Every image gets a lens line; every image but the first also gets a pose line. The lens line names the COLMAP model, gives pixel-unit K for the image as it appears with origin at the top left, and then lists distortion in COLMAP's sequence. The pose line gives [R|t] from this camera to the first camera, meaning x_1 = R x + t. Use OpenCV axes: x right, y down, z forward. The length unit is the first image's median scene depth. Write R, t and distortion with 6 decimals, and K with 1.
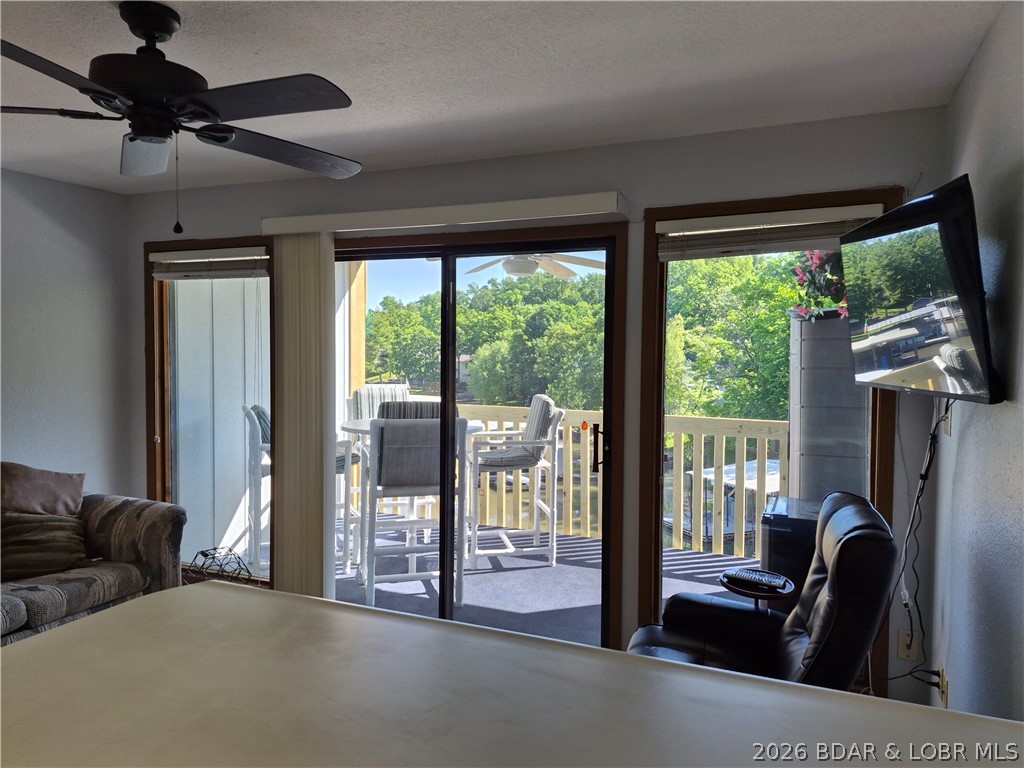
lens RADIAL K [[705.7, 0, 511.6], [0, 705.7, 375.9], [0, 0, 1]] dist [0.084369, -0.080947]
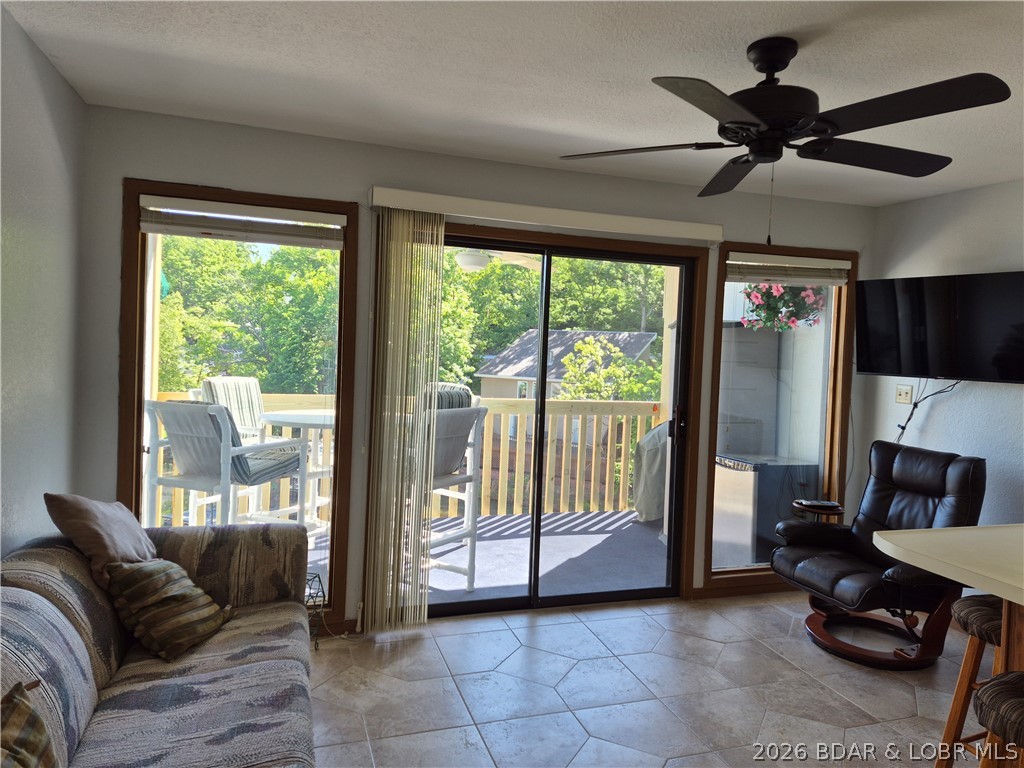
lens RADIAL K [[705.7, 0, 528.6], [0, 705.7, 371.6], [0, 0, 1]] dist [0.084369, -0.080947]
pose [[0.738310, -0.001070, 0.674461, -0.695901], [-0.009302, 0.999887, 0.011768, -0.004149], [-0.674398, -0.014962, 0.738217, 0.190869]]
